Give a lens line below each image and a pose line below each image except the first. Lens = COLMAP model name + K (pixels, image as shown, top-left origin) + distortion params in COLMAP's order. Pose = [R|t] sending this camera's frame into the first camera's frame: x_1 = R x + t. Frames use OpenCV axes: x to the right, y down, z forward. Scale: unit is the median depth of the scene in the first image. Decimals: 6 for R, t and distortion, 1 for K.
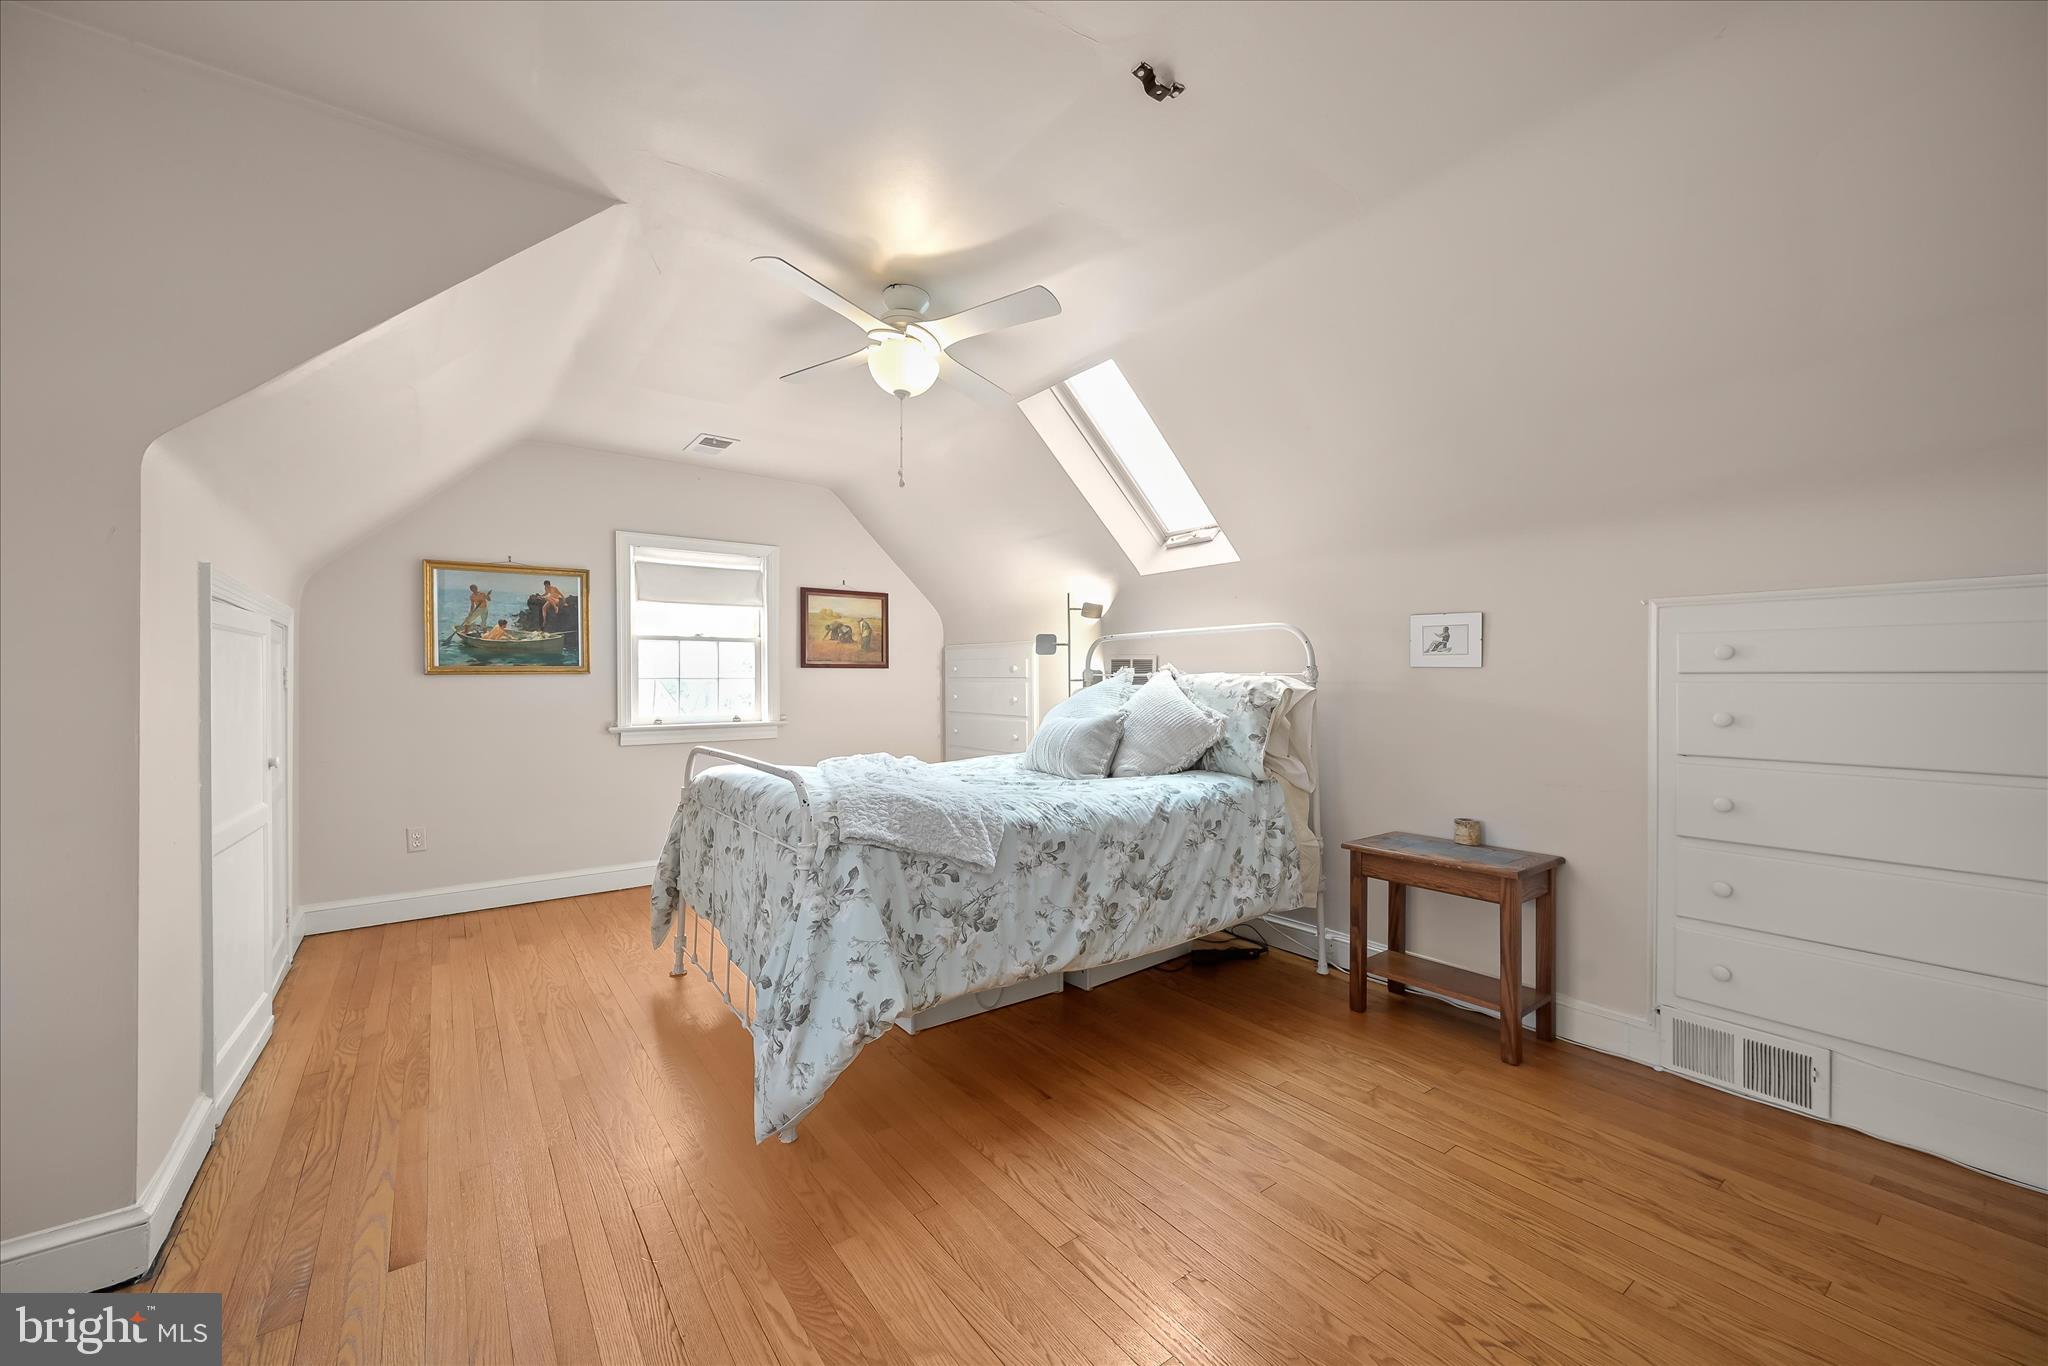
lens RADIAL K [[804.4, 0, 1024.1], [0, 804.4, 690.5], [0, 0, 1]] dist [-0.002006, -0.000221]
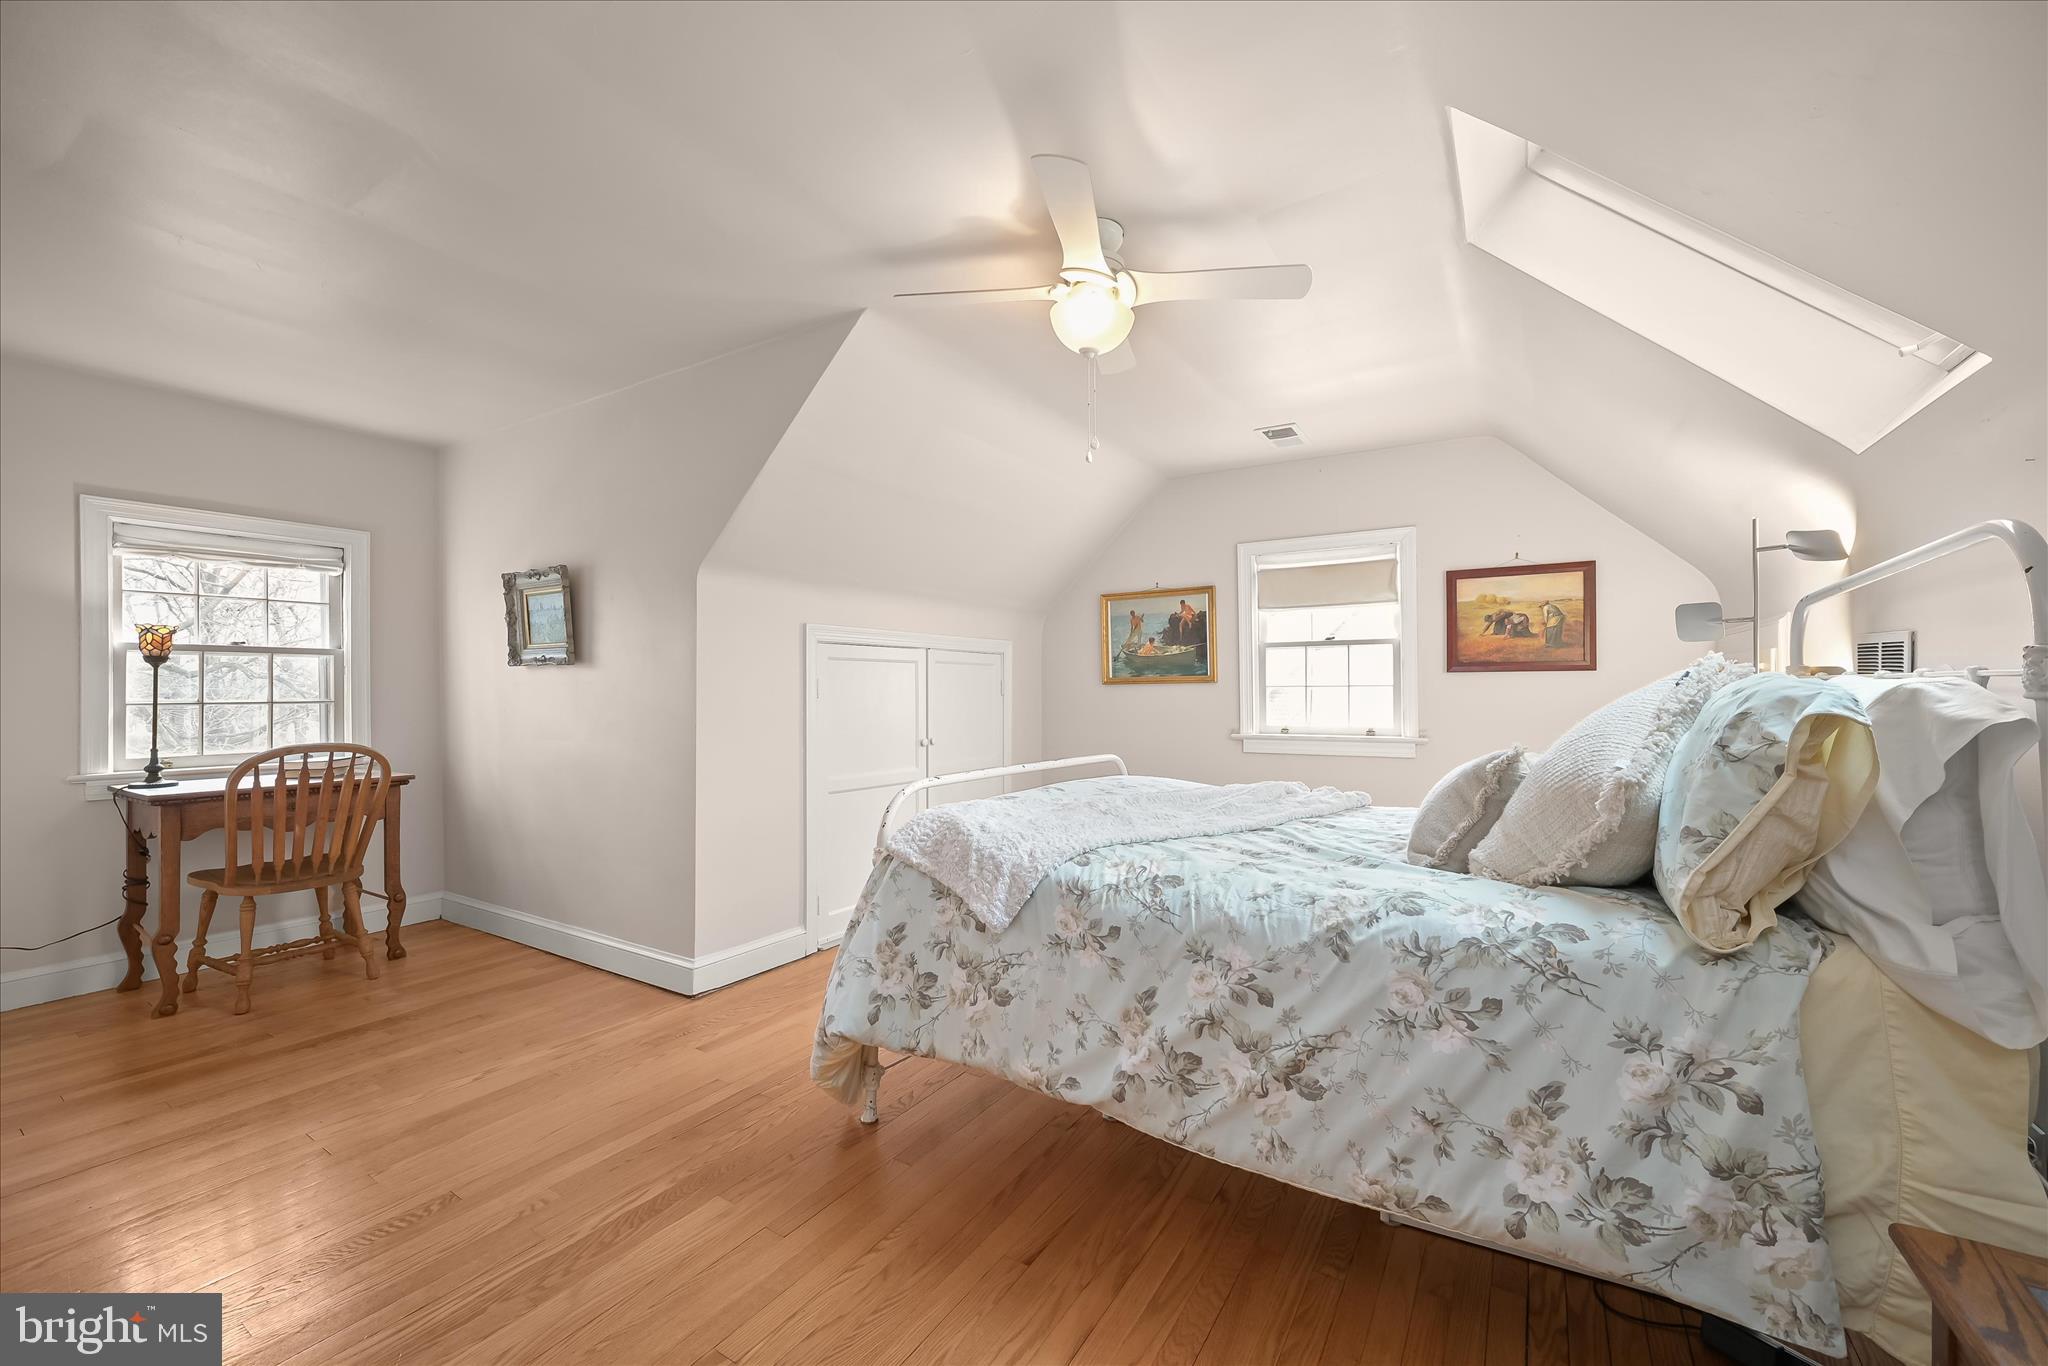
lens RADIAL K [[804.4, 0, 1024.1], [0, 804.4, 690.5], [0, 0, 1]] dist [-0.002006, -0.000221]
pose [[0.361775, 0.002227, -0.932263, 0.567283], [-0.008489, 0.999964, -0.000905, -0.010712], [0.932227, 0.008242, 0.361781, 0.582825]]
